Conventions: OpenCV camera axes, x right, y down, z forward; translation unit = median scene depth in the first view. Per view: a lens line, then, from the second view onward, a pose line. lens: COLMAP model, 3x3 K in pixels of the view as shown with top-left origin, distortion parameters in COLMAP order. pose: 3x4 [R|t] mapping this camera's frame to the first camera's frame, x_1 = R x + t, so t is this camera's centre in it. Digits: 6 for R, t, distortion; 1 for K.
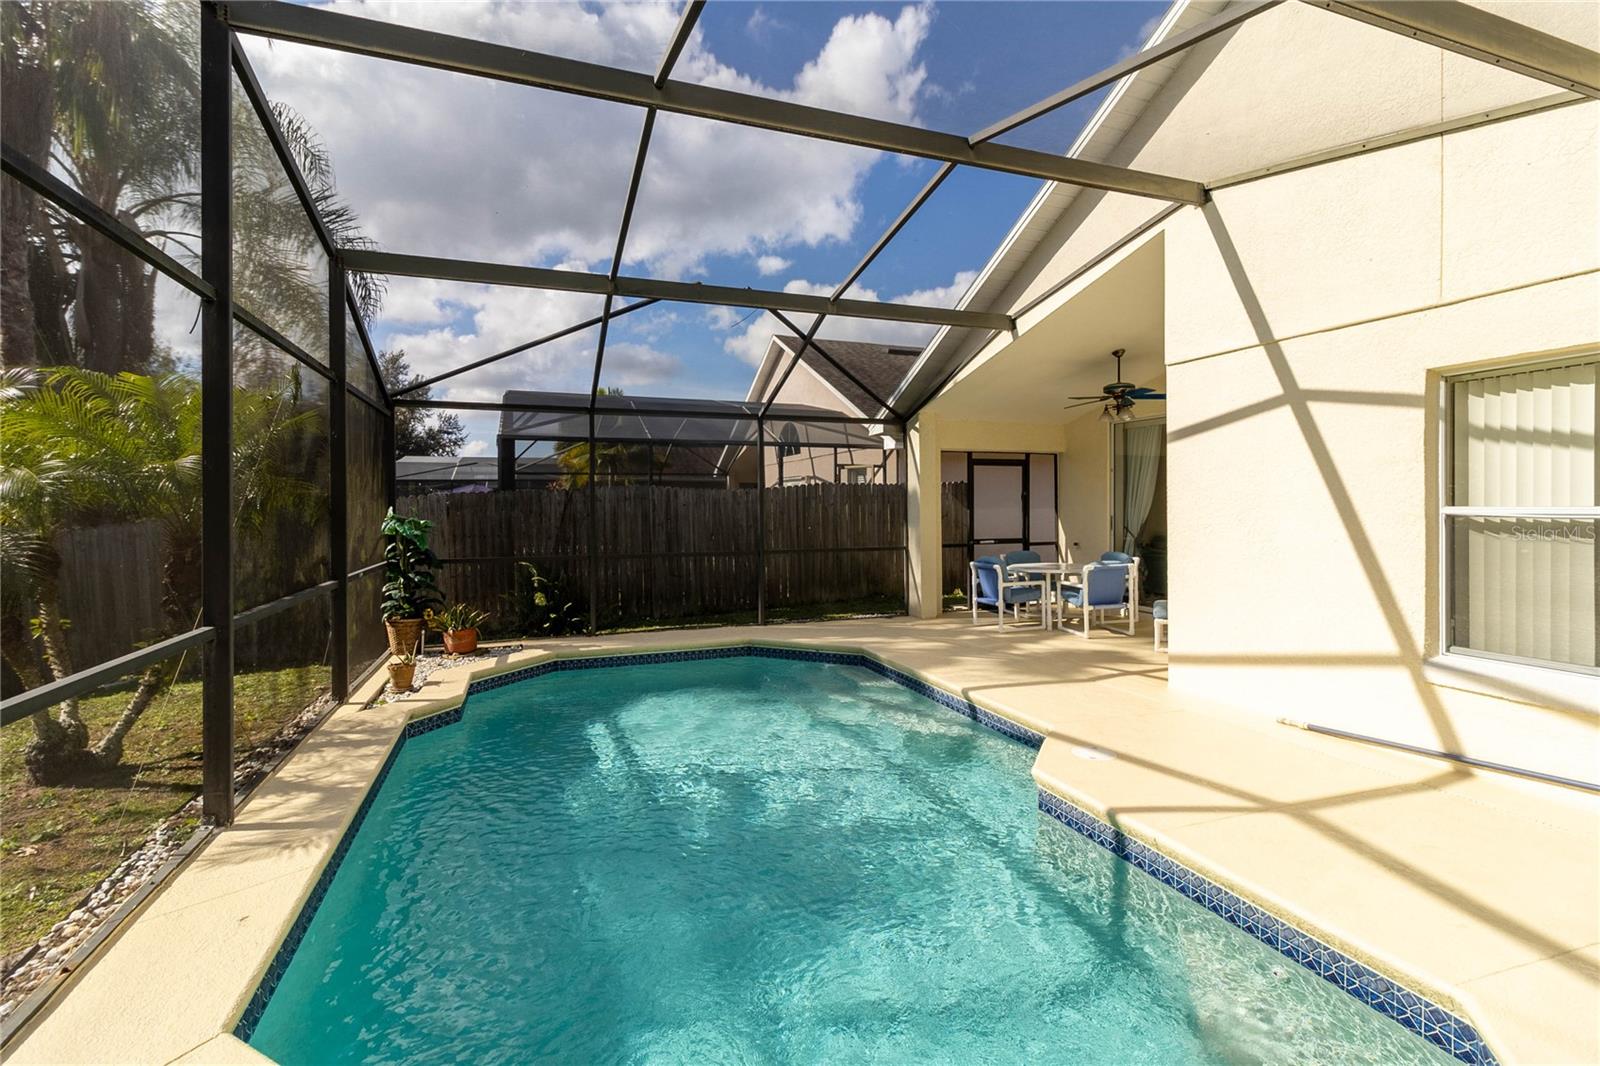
lens RADIAL K [[735.8, 0, 797.7], [0, 735.8, 511.0], [0, 0, 1]] dist [0.001826, 0.000126]
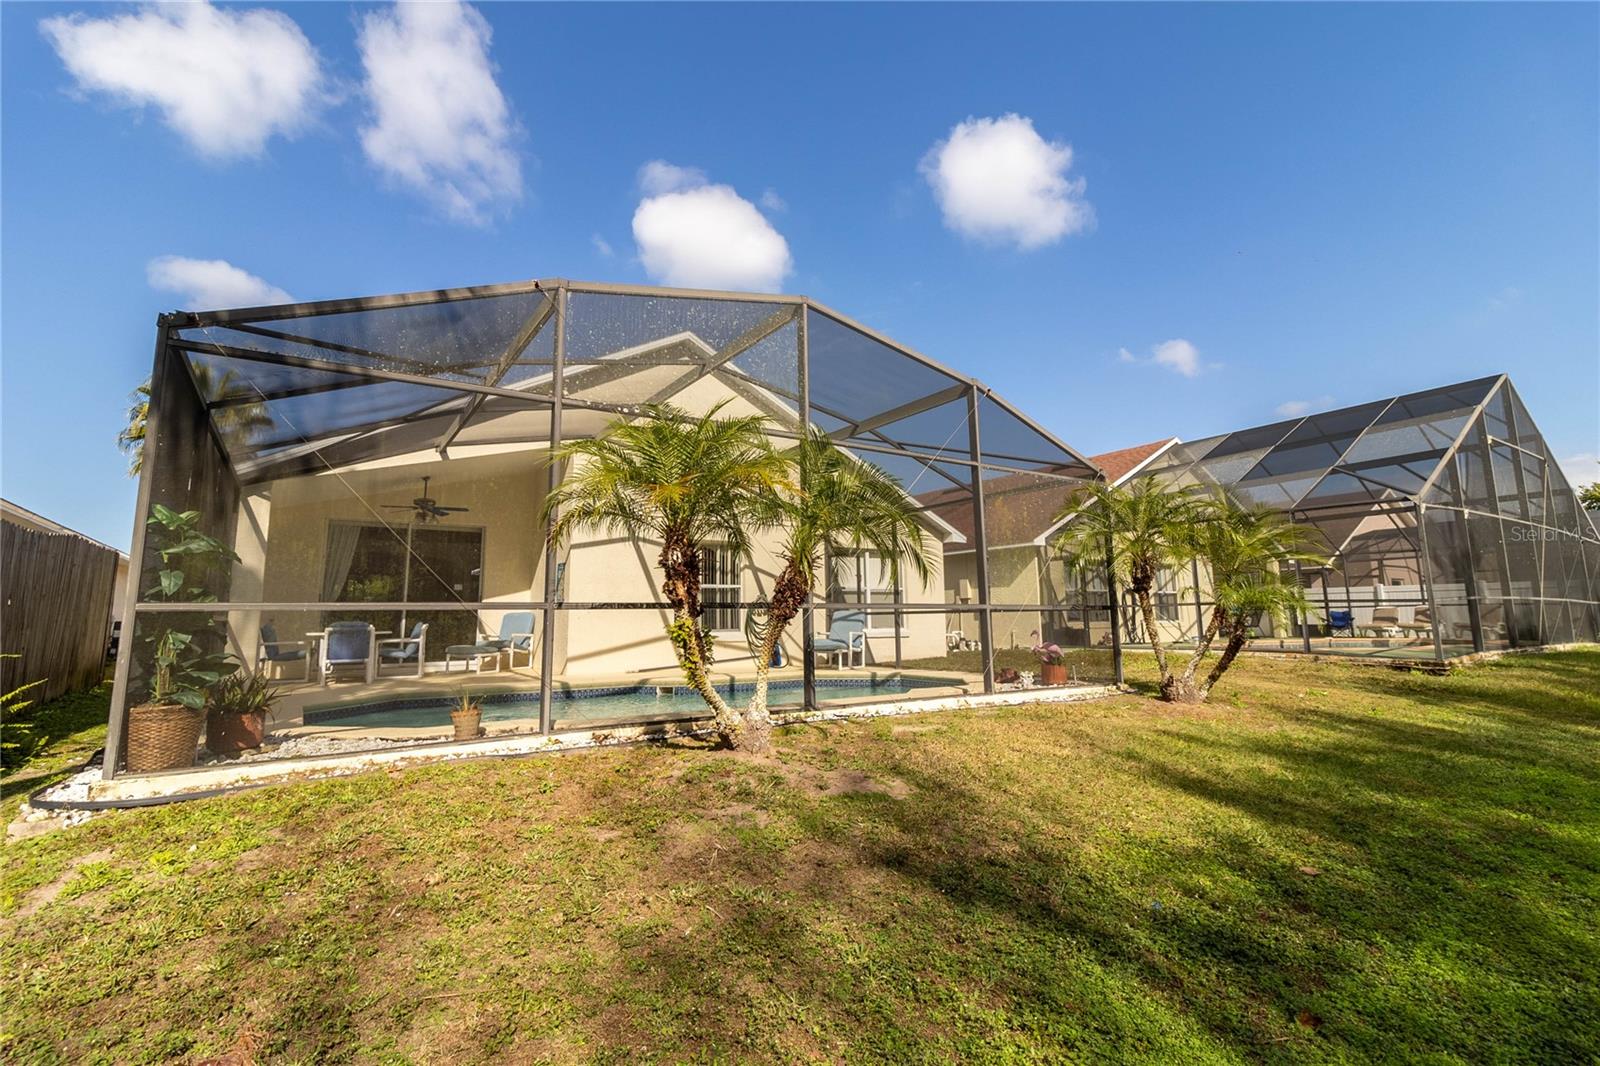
lens RADIAL K [[735.8, 0, 797.7], [0, 735.8, 511.0], [0, 0, 1]] dist [0.001826, 0.000126]
pose [[-0.223143, 0.146826, 0.963665, -1.180200], [0.016665, 0.989021, -0.146830, 0.080967], [-0.974643, -0.016705, -0.223140, 0.636080]]
